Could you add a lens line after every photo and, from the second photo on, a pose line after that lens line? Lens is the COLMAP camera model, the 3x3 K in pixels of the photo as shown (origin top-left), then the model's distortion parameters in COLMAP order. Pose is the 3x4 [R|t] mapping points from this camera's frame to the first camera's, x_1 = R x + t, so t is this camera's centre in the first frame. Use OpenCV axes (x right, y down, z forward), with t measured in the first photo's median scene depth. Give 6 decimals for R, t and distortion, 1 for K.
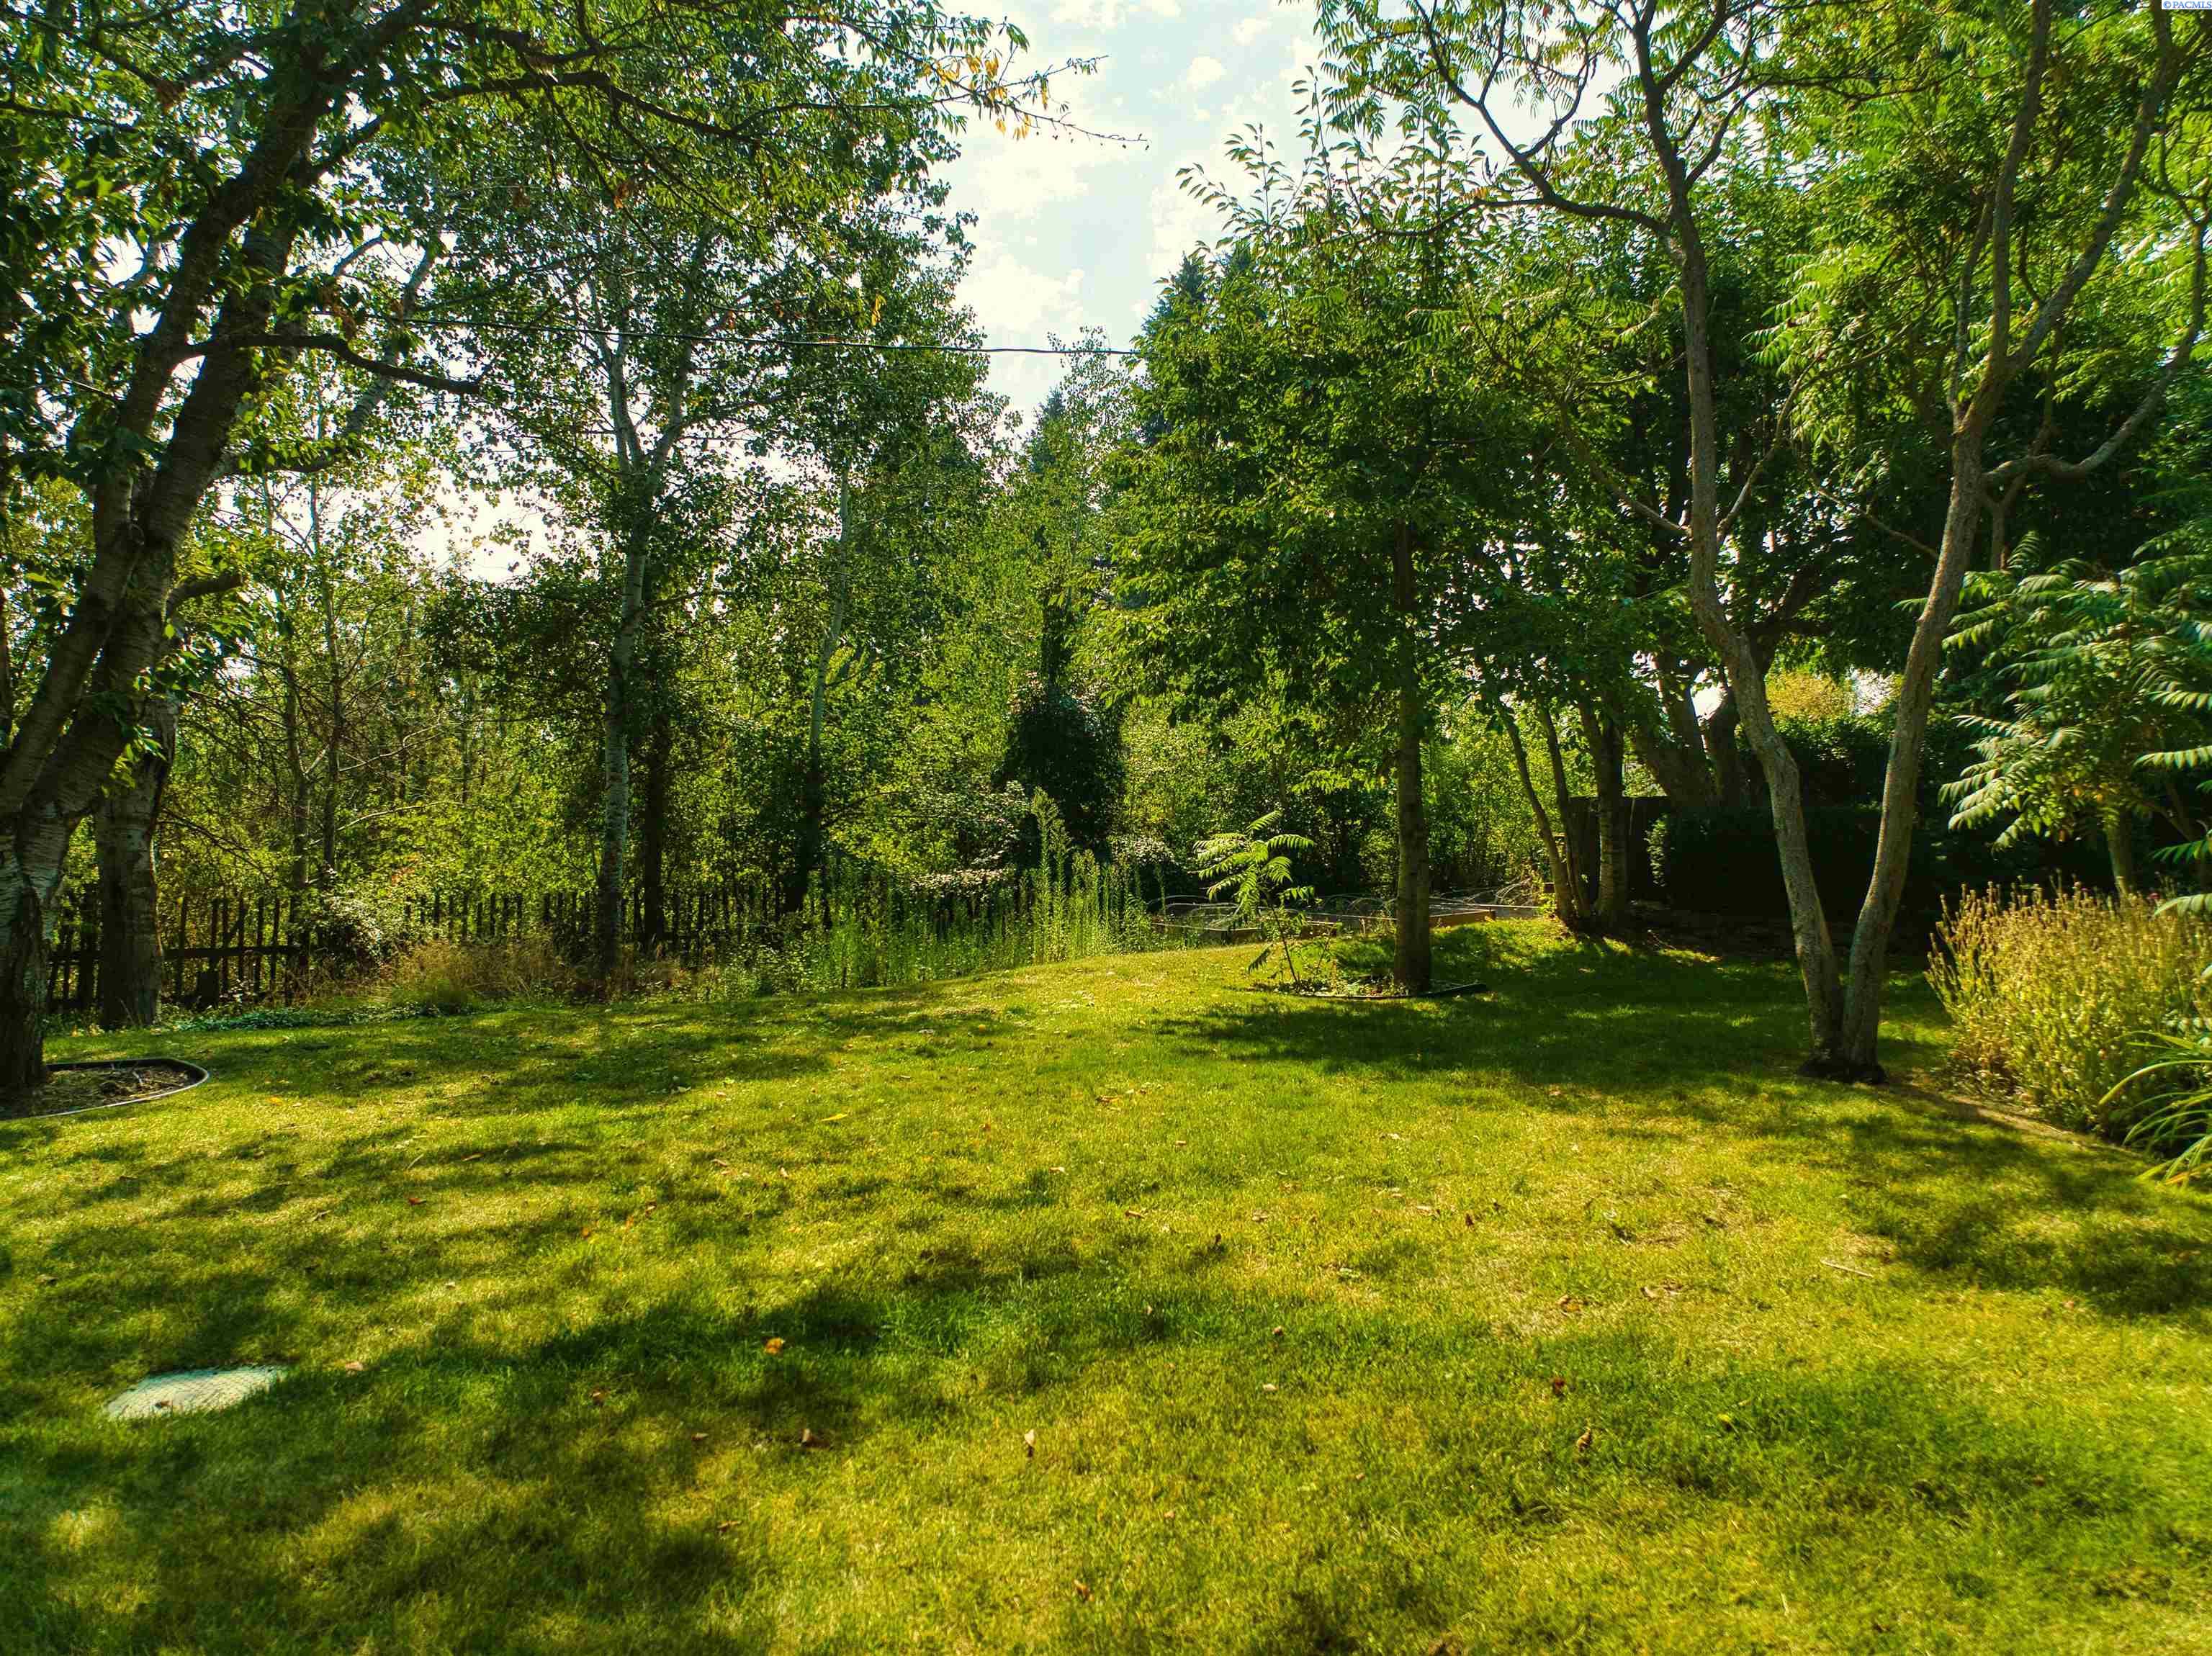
lens RADIAL K [[1555.5, 0, 1113.2], [0, 1555.5, 831.7], [0, 0, 1]] dist [-0.001073, -0.040997]
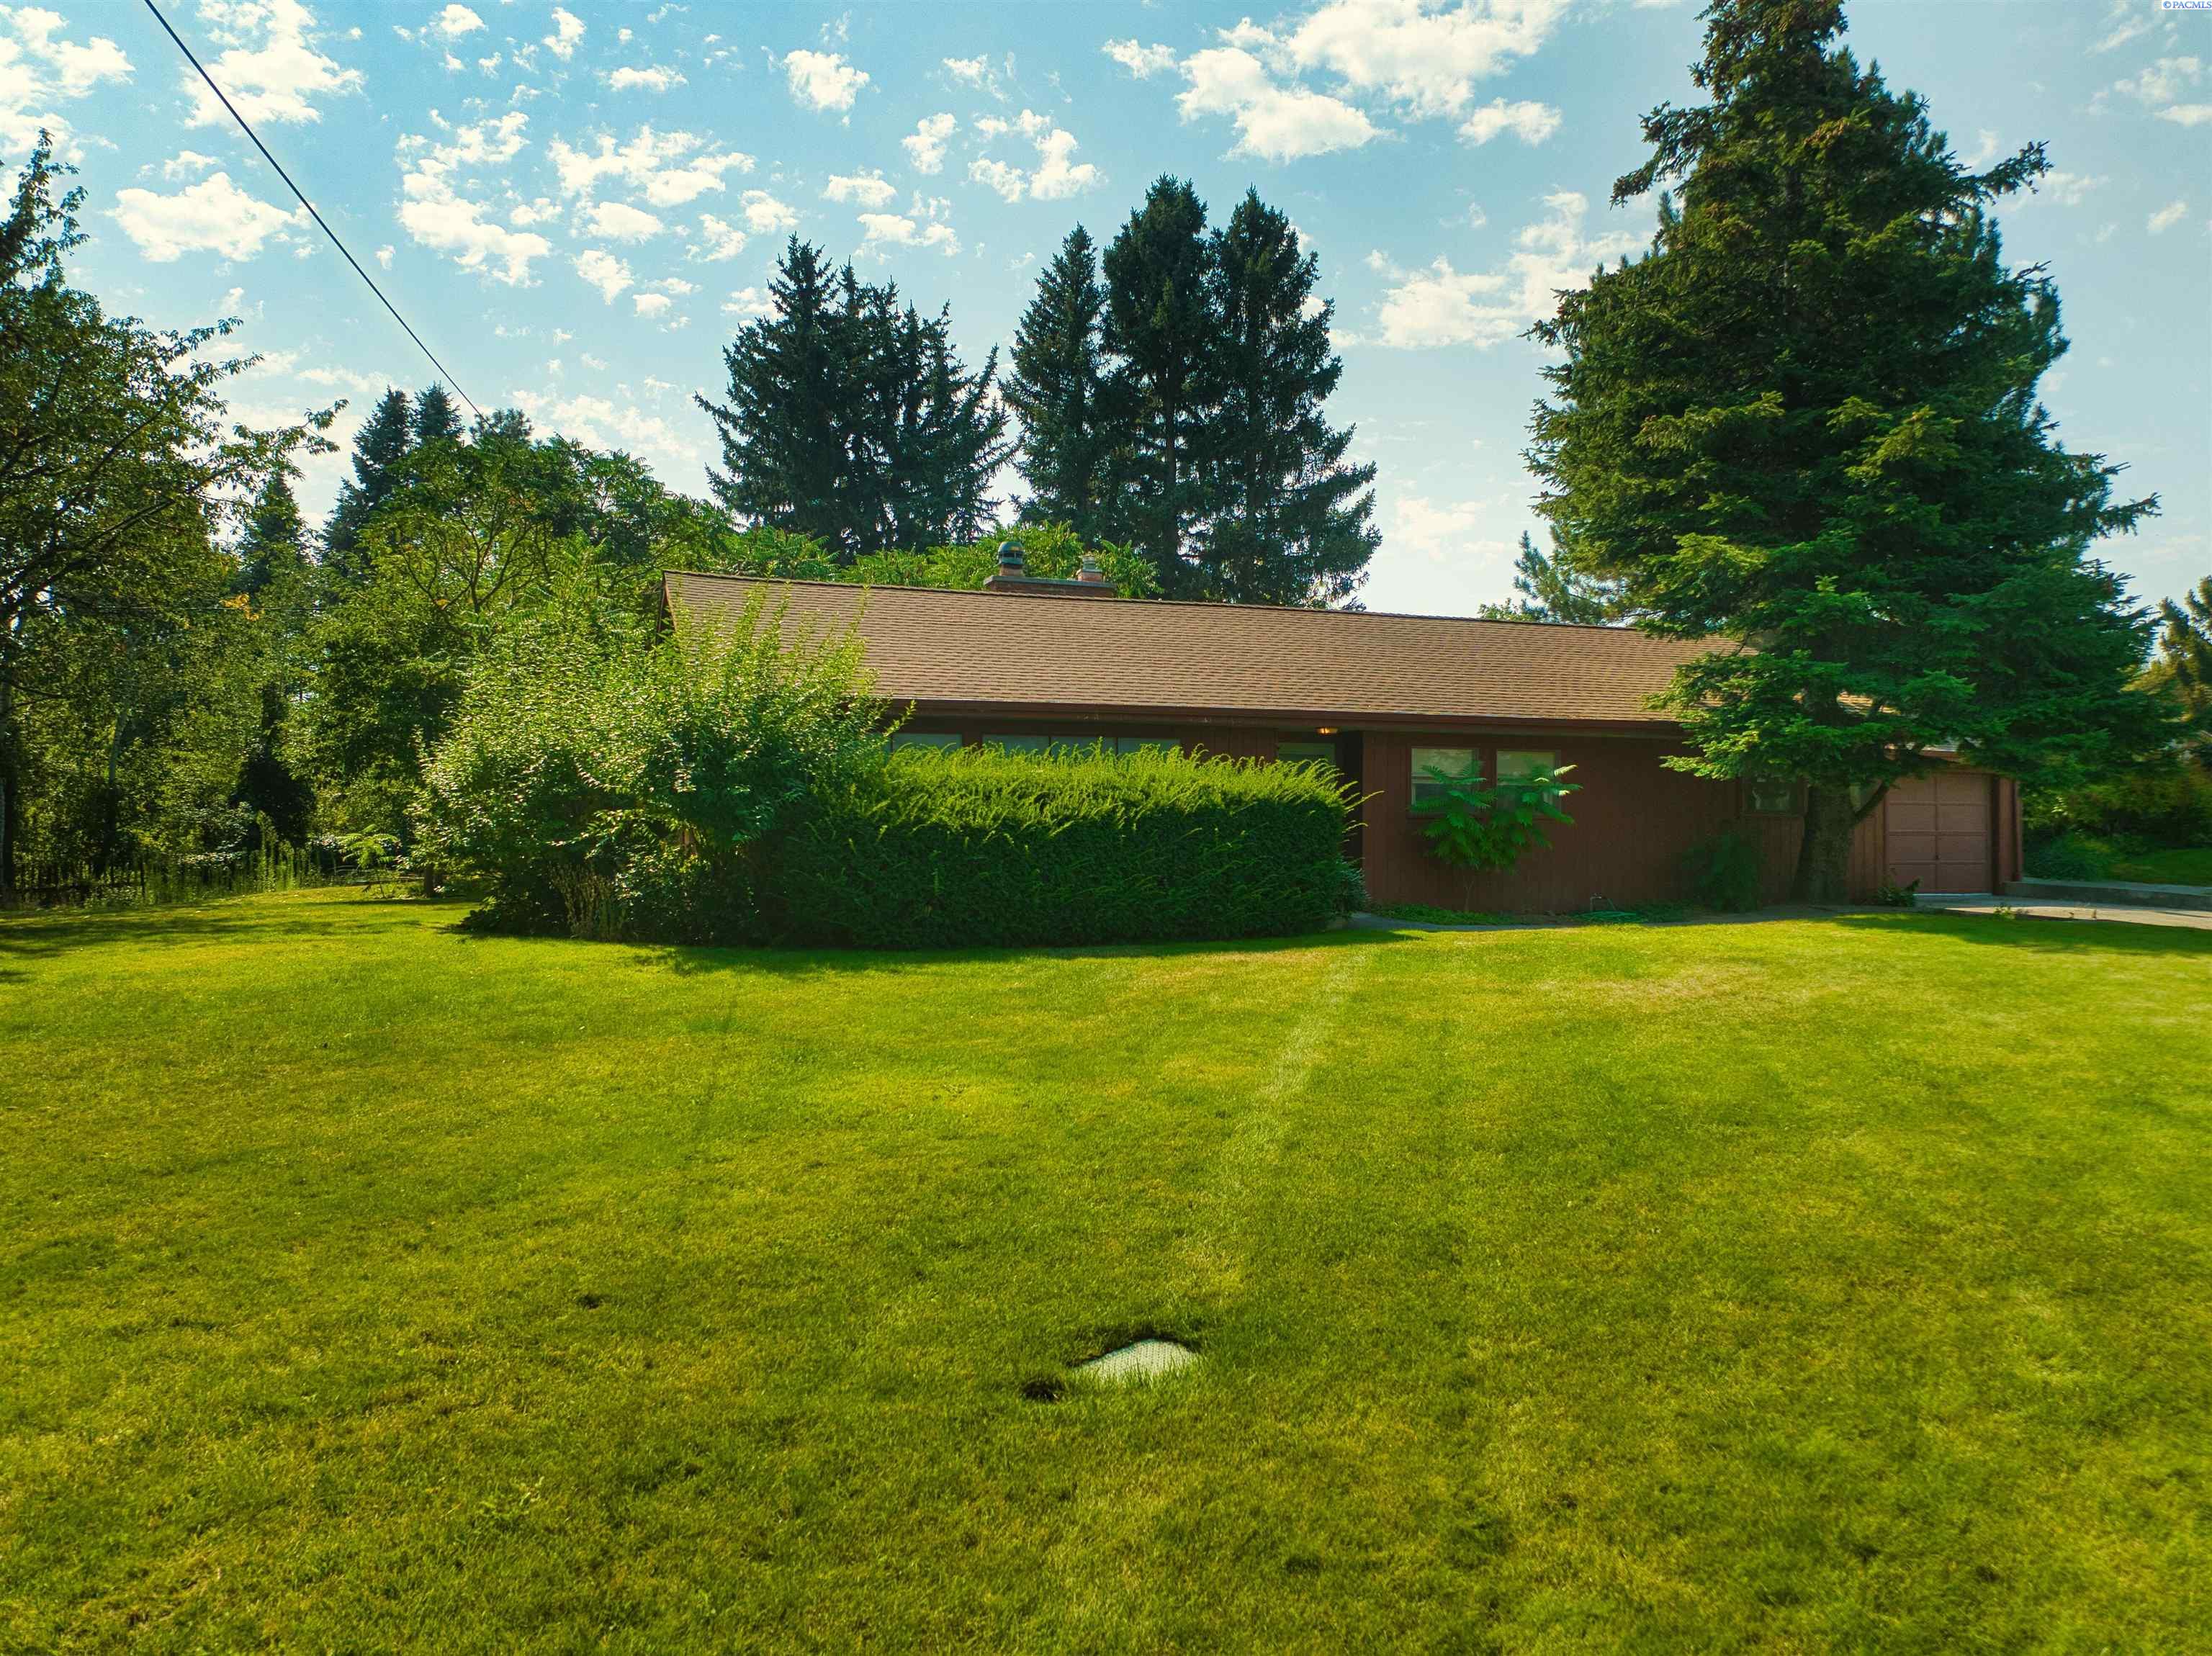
lens RADIAL K [[1555.5, 0, 1113.2], [0, 1555.5, 831.7], [0, 0, 1]] dist [-0.001073, -0.040997]
pose [[0.897037, 0.004406, 0.441934, 0.044672], [-0.005683, 0.999983, 0.001564, -0.007629], [-0.441919, -0.003915, 0.897046, -1.023780]]
